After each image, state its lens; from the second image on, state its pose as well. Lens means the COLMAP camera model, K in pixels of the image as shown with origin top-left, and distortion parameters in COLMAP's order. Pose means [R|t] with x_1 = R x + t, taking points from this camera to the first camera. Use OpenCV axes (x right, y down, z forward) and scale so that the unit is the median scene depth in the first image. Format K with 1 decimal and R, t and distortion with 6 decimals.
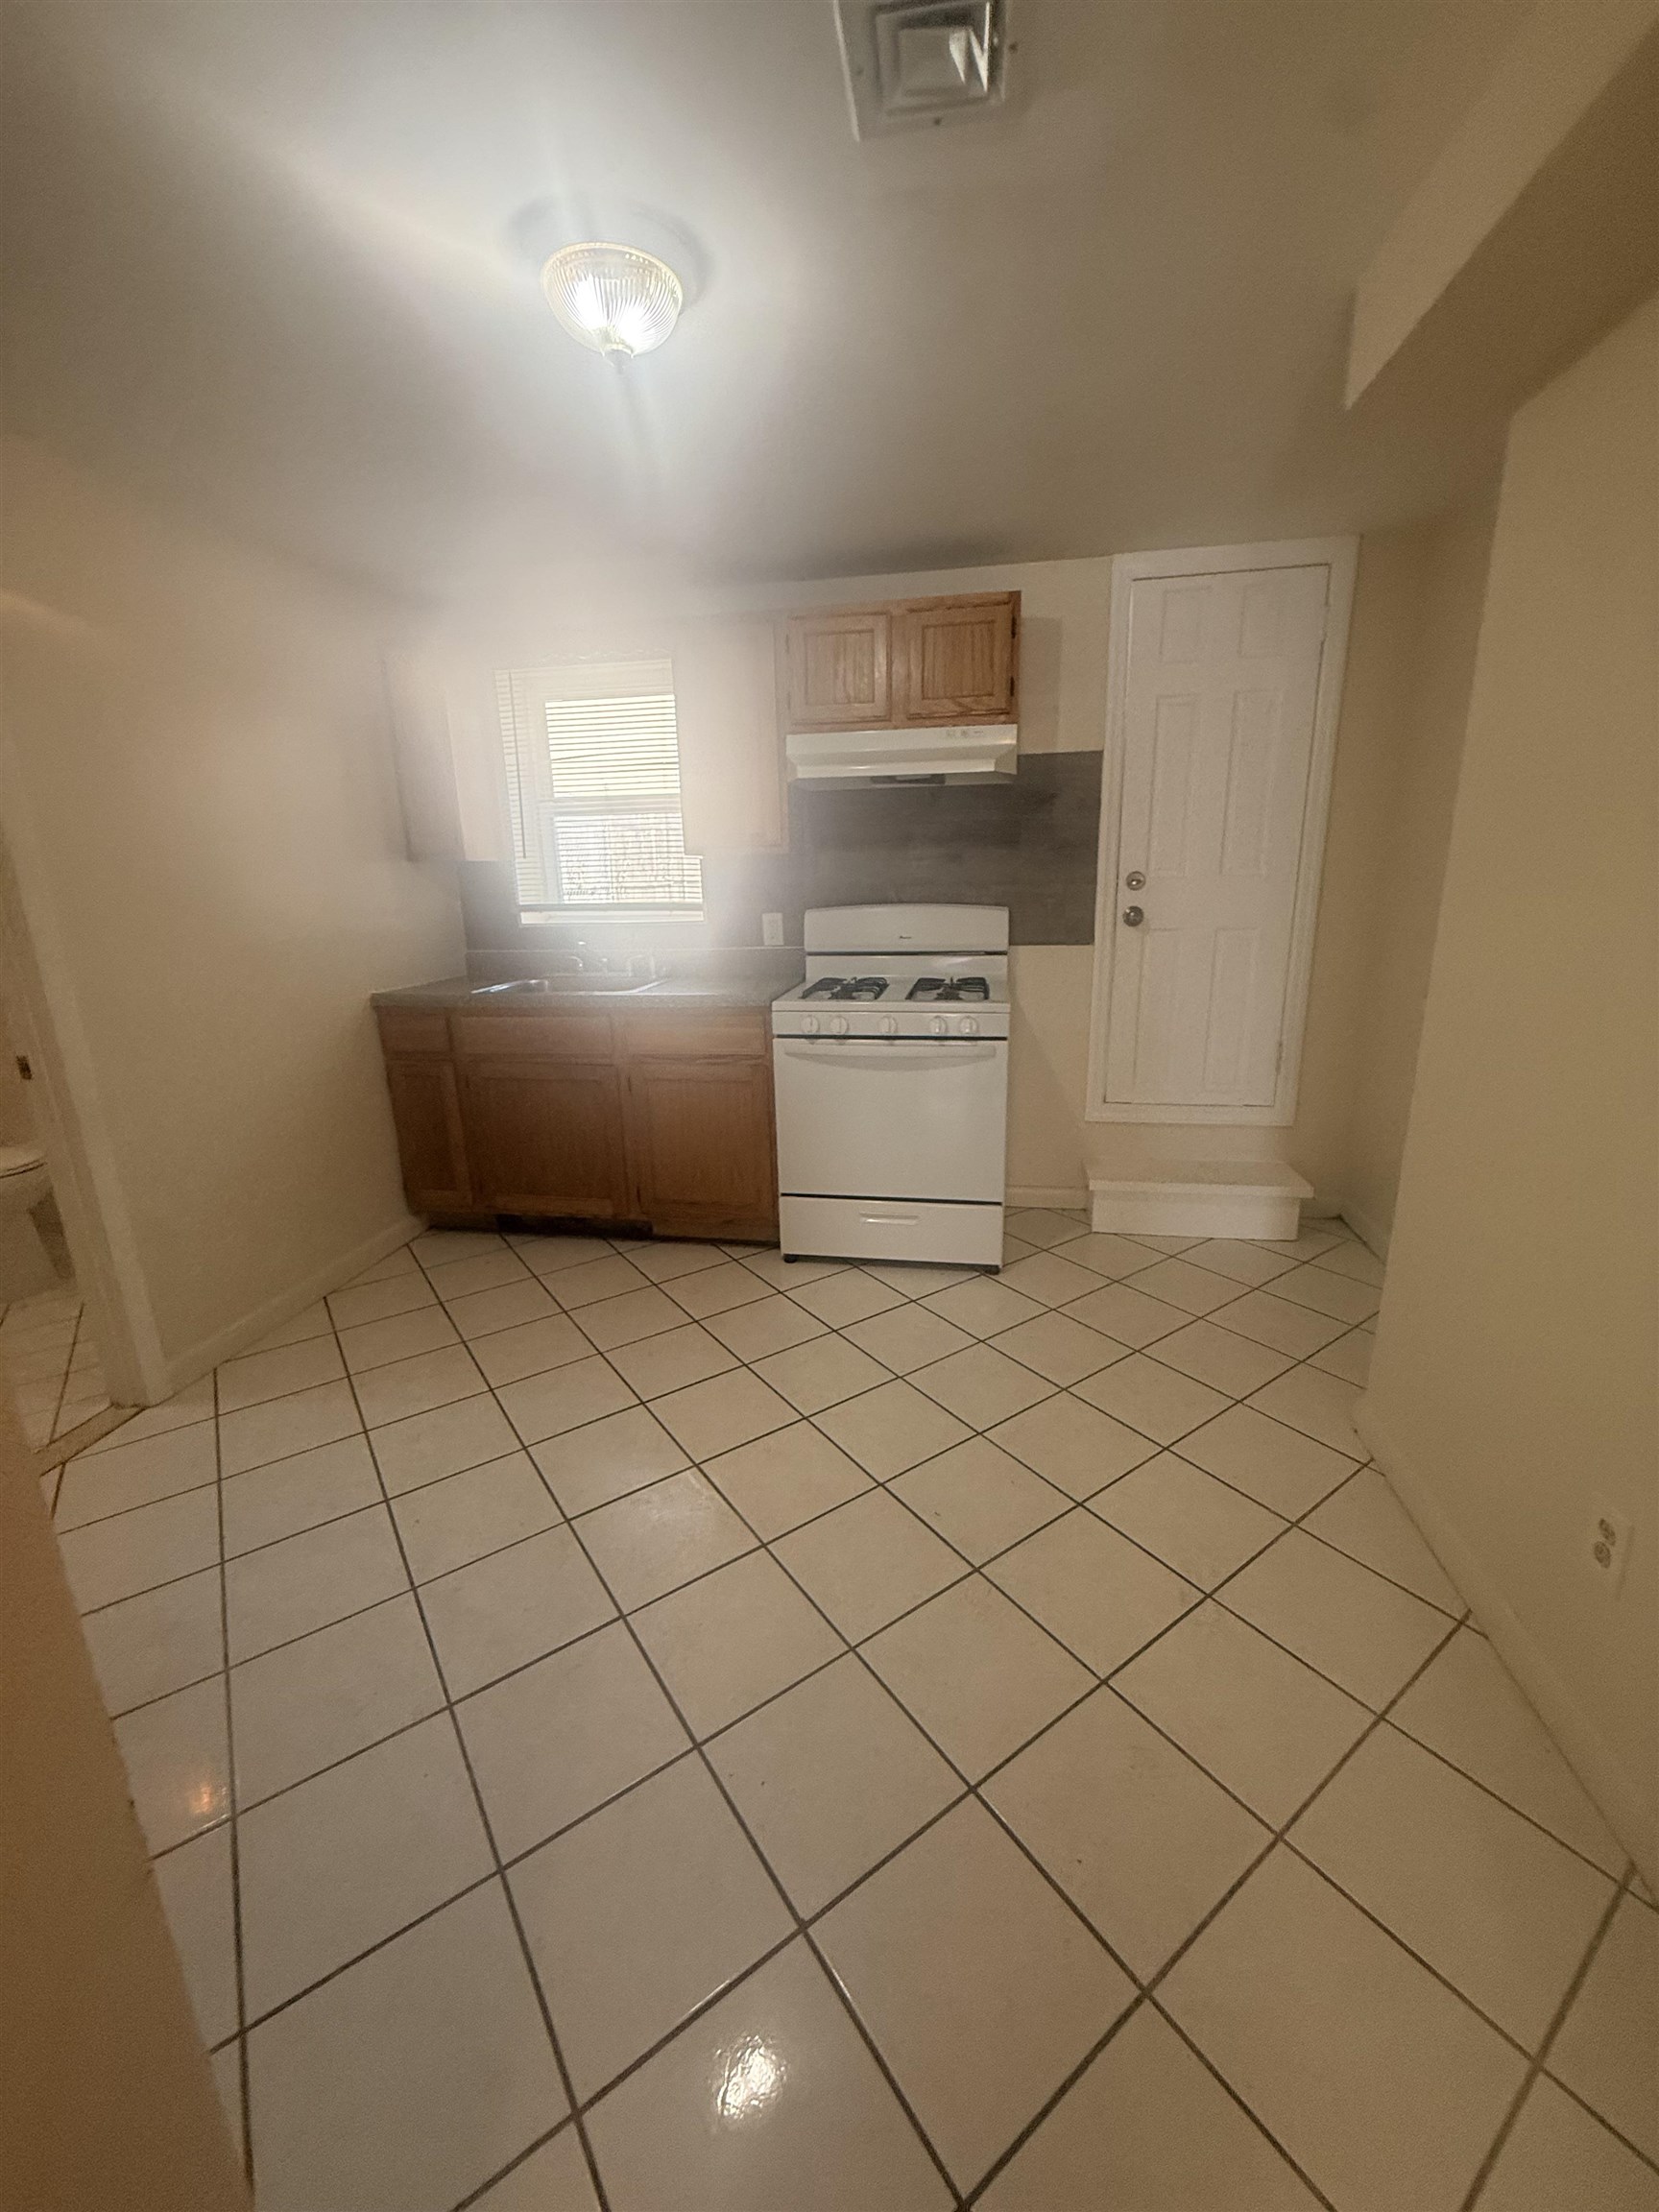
lens RADIAL K [[889.4, 0, 838.4], [0, 889.4, 1101.5], [0, 0, 1]] dist [-0.002289, 0.001434]
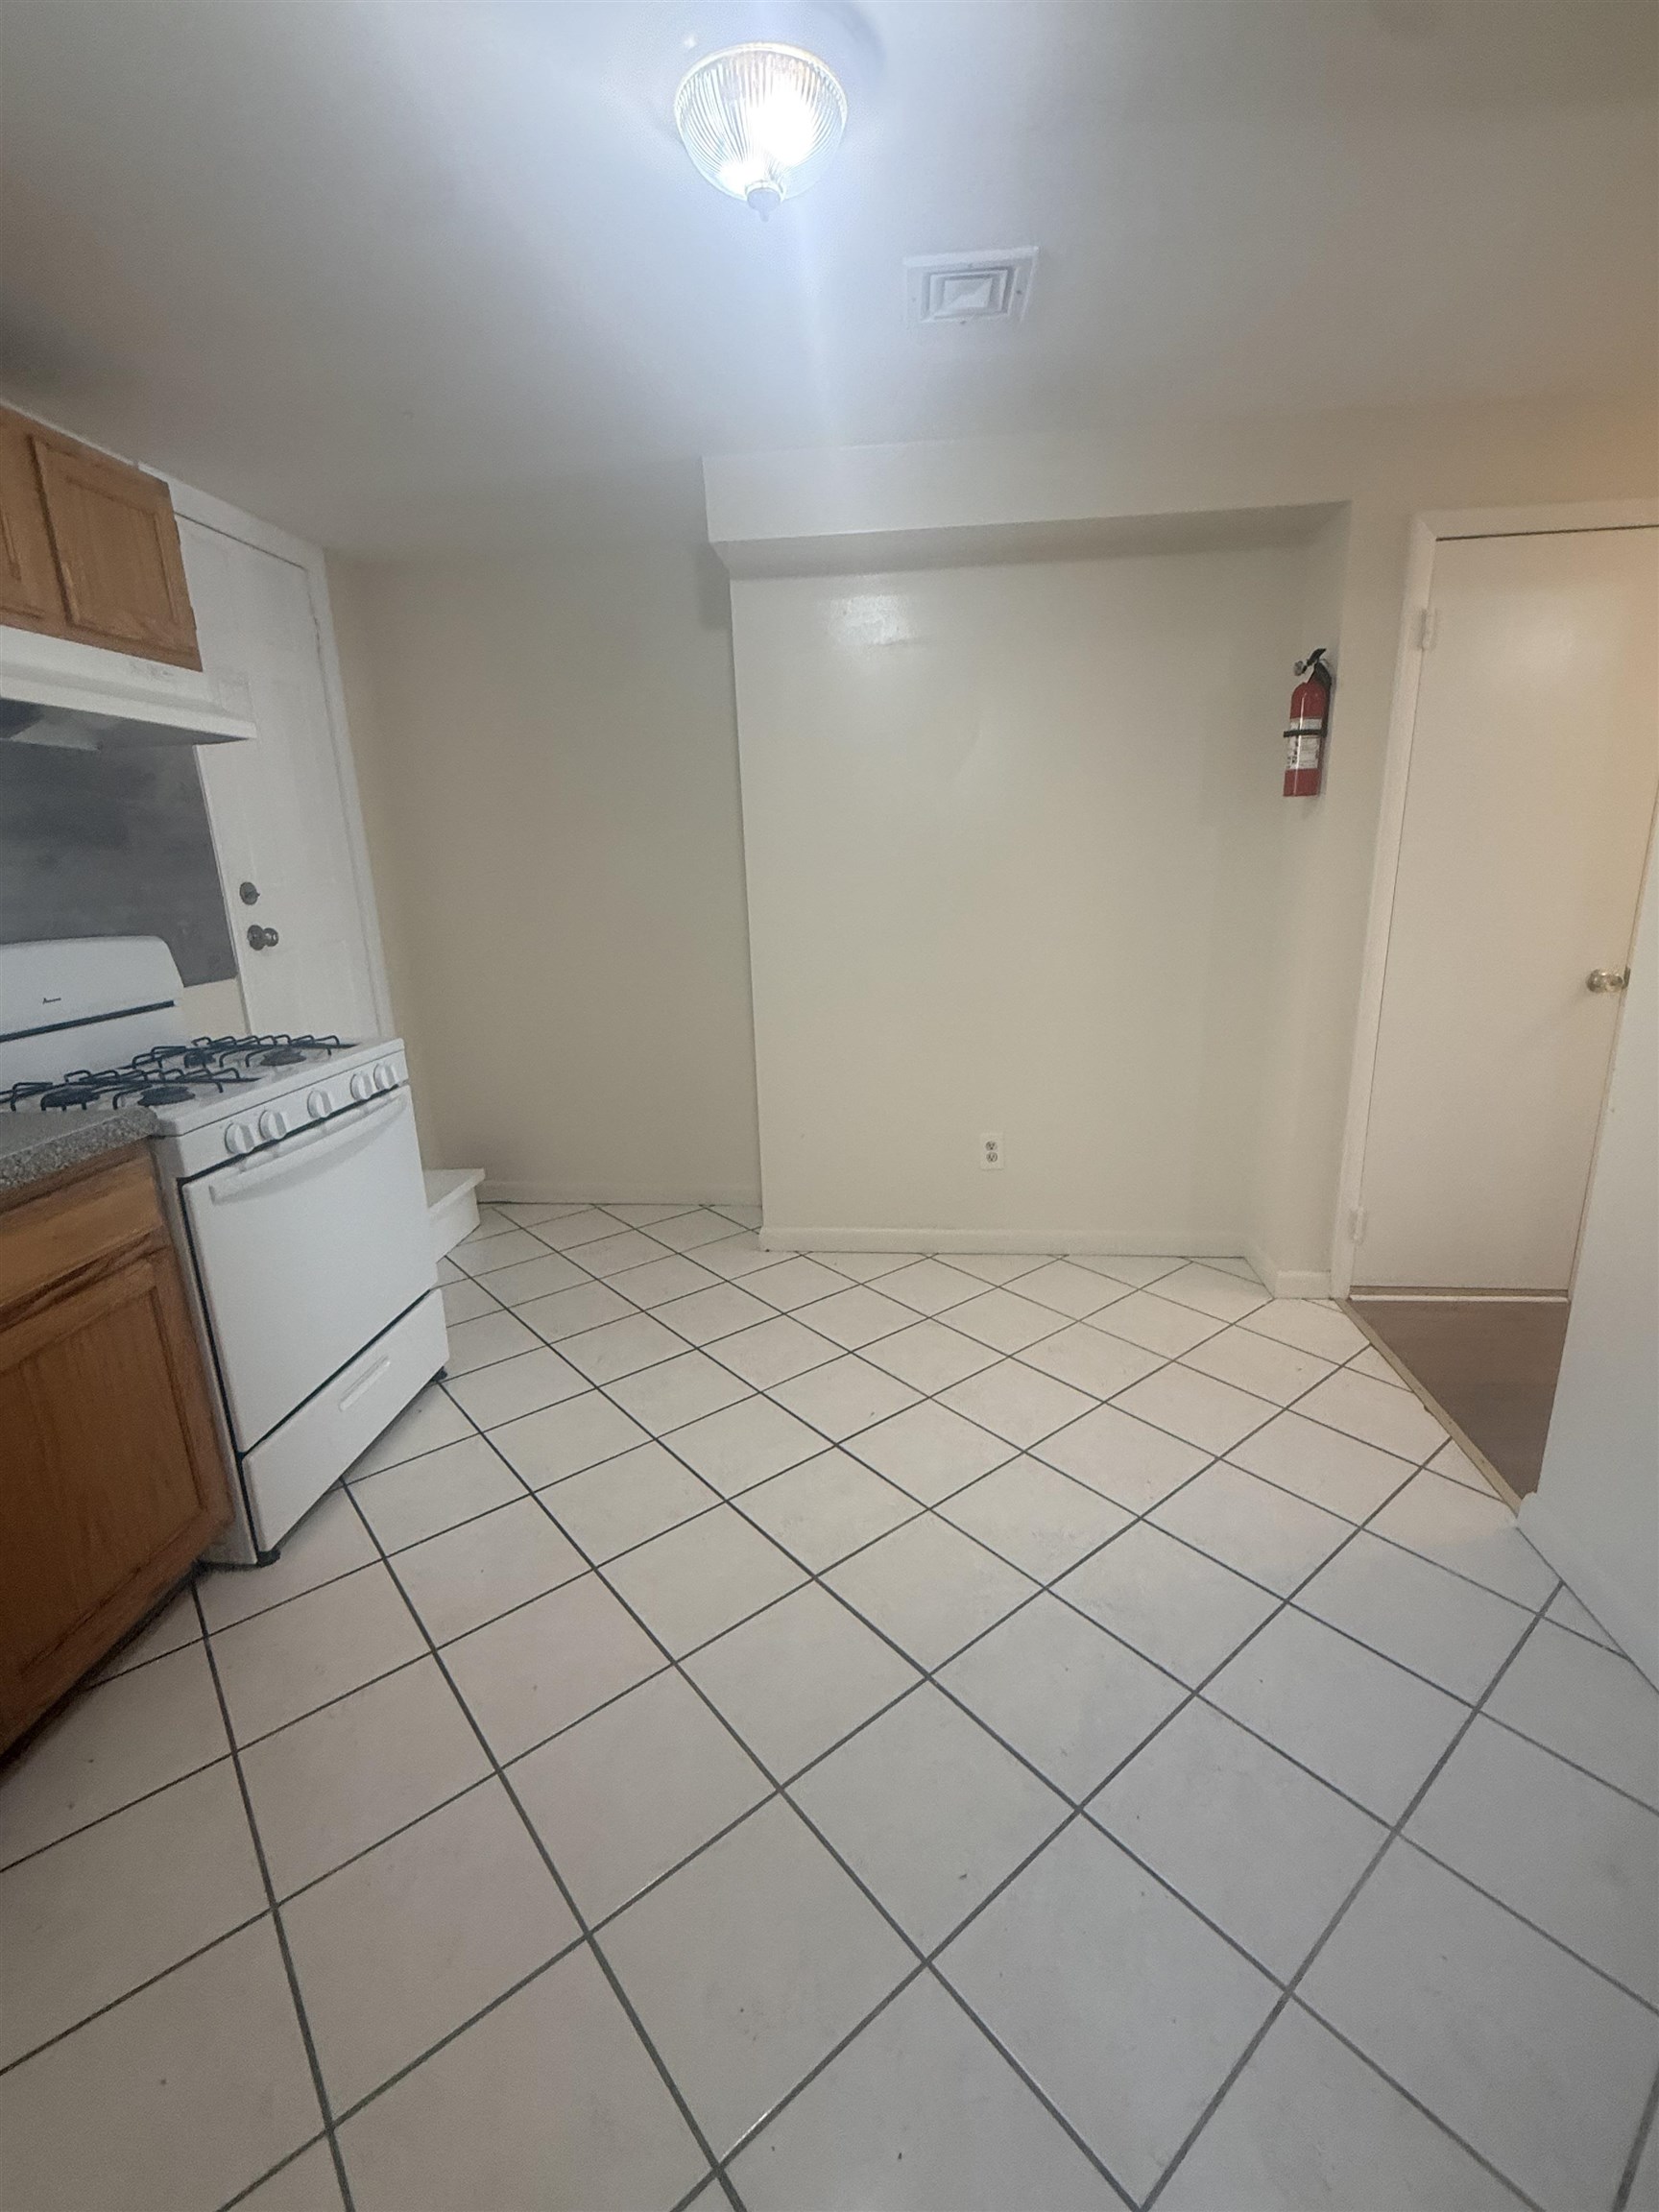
lens RADIAL K [[978.2, 0, 838.0], [0, 978.2, 1109.6], [0, 0, 1]] dist [0.002267, -0.002154]
pose [[-0.069710, -0.234452, 0.969625, -0.634109], [0.292347, 0.924512, 0.244562, -0.135224], [-0.953768, 0.300515, 0.004094, 0.577106]]
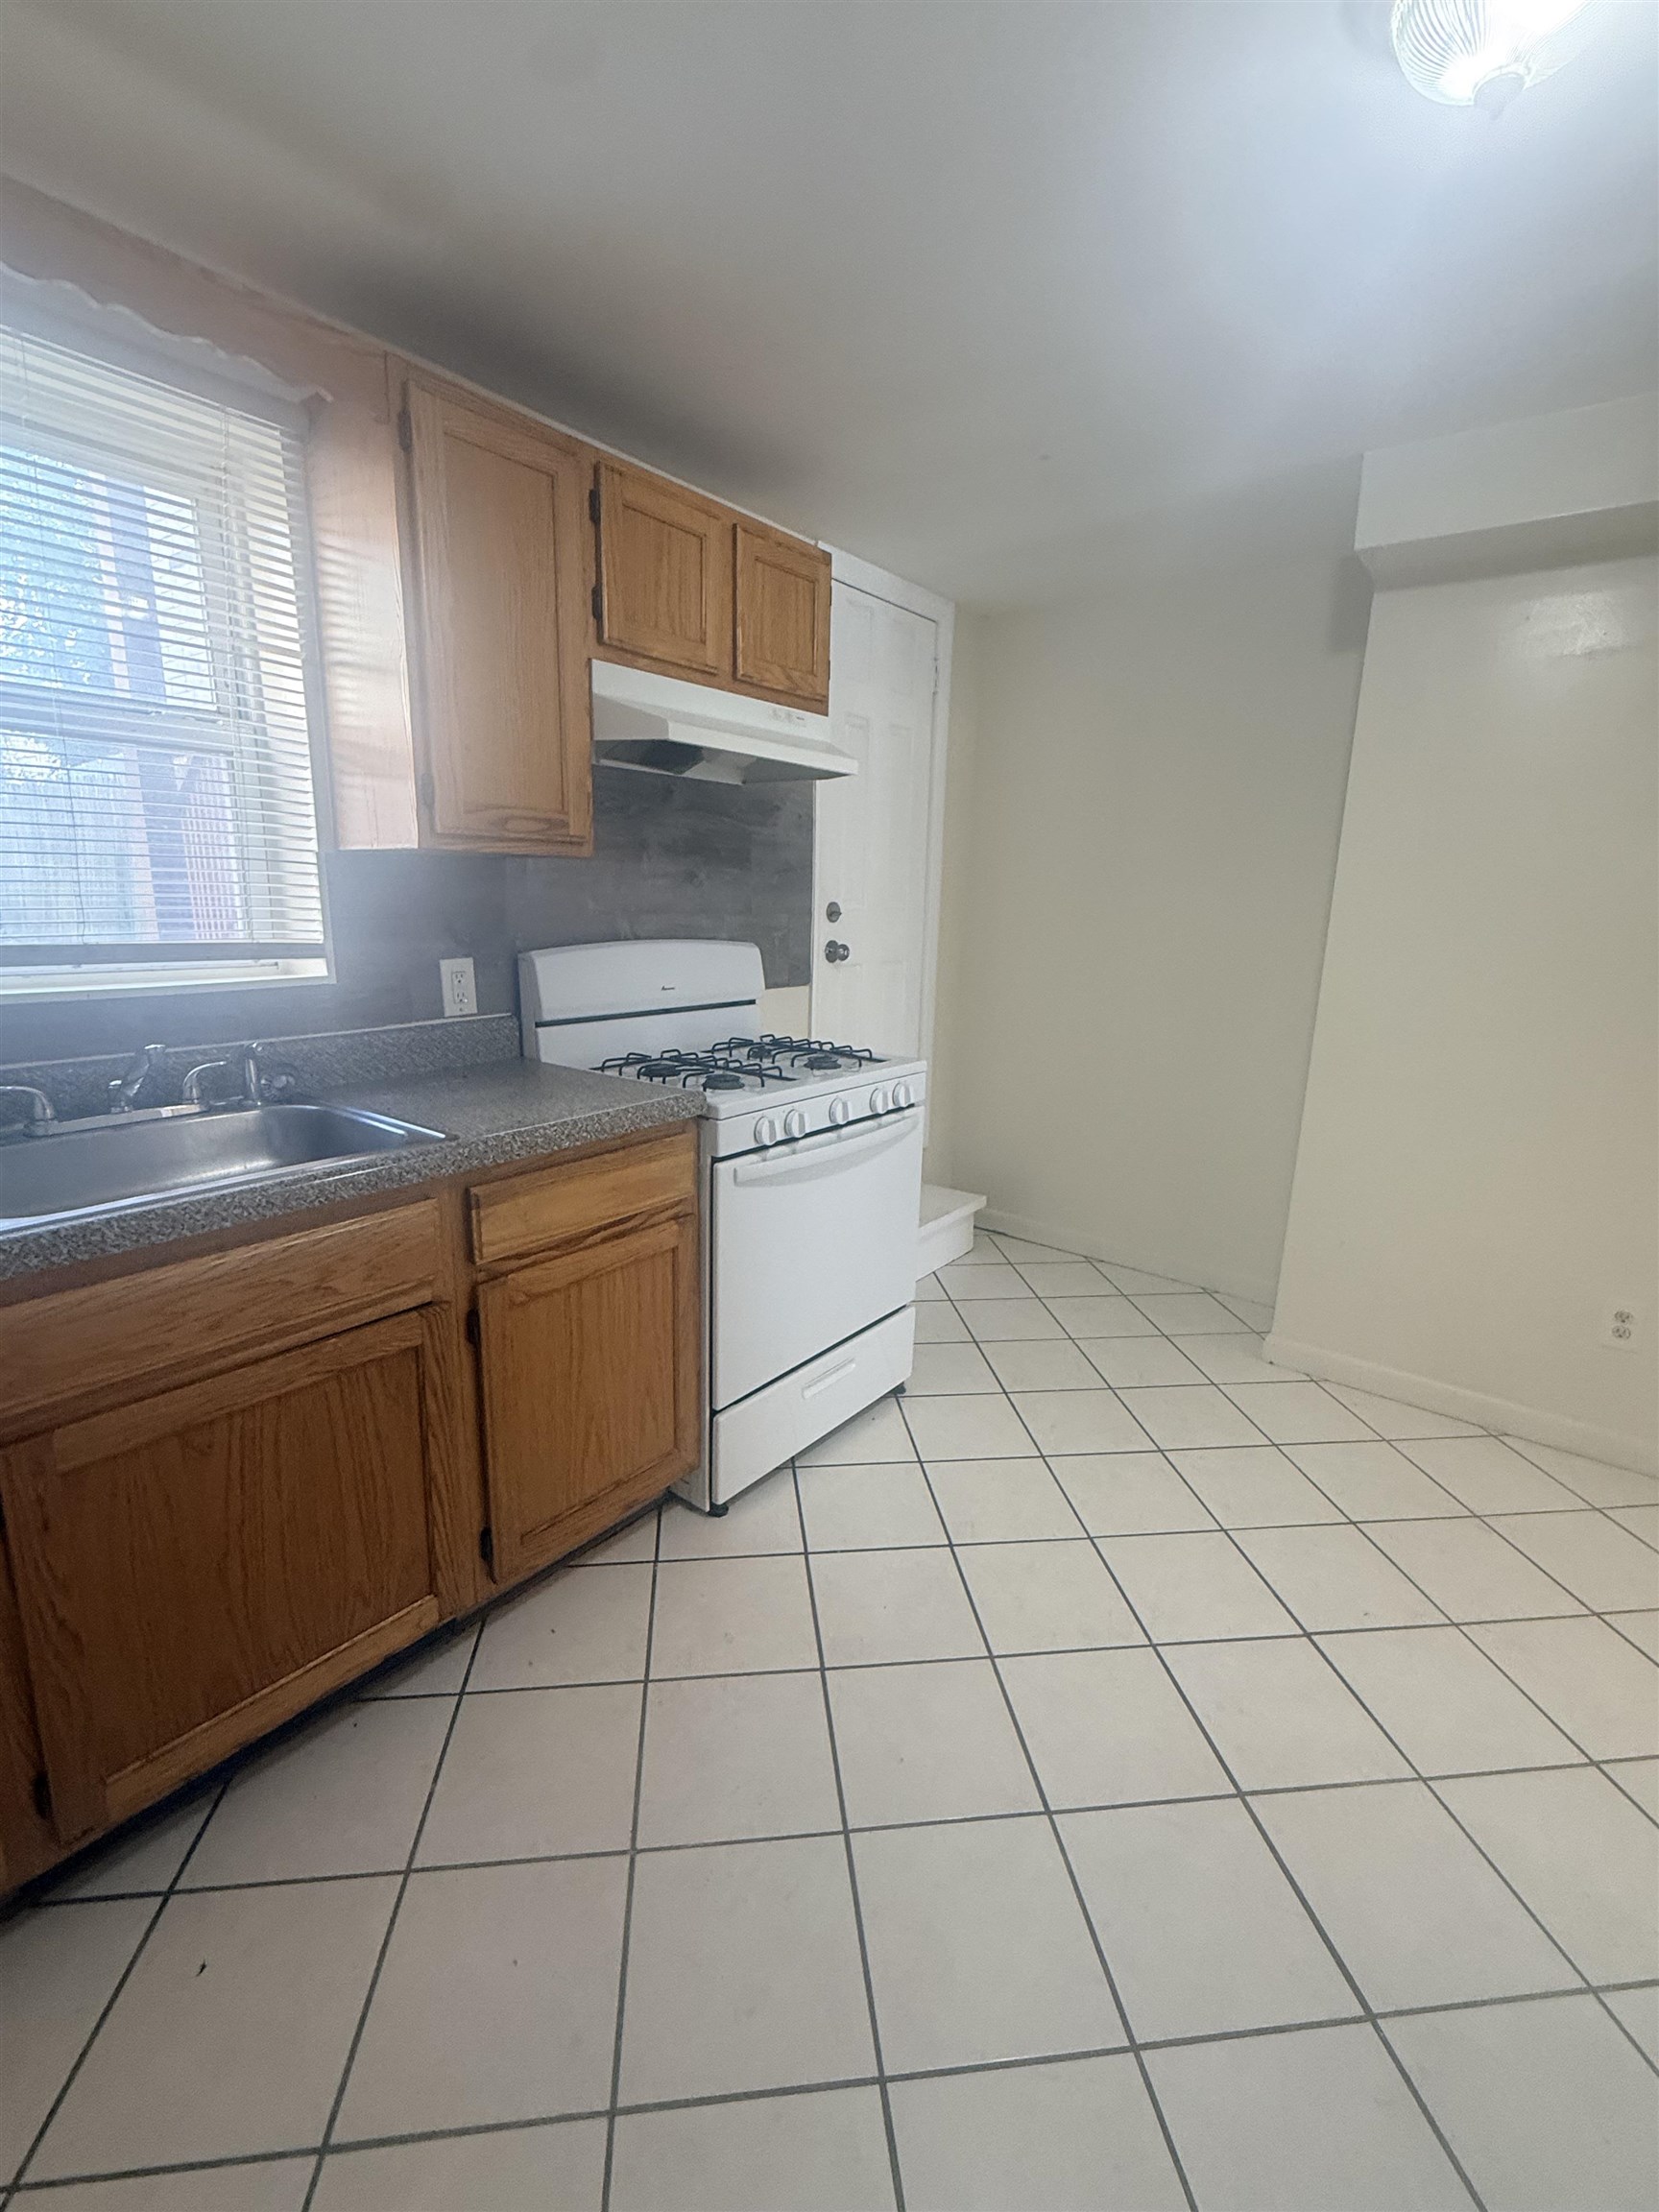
lens RADIAL K [[978.2, 0, 830.1], [0, 978.2, 1105.8], [0, 0, 1]] dist [0.002267, -0.002154]
pose [[0.476462, -0.156691, 0.865120, -0.578874], [0.193422, 0.978564, 0.070711, -0.134343], [-0.857655, 0.133642, 0.496556, 0.567638]]
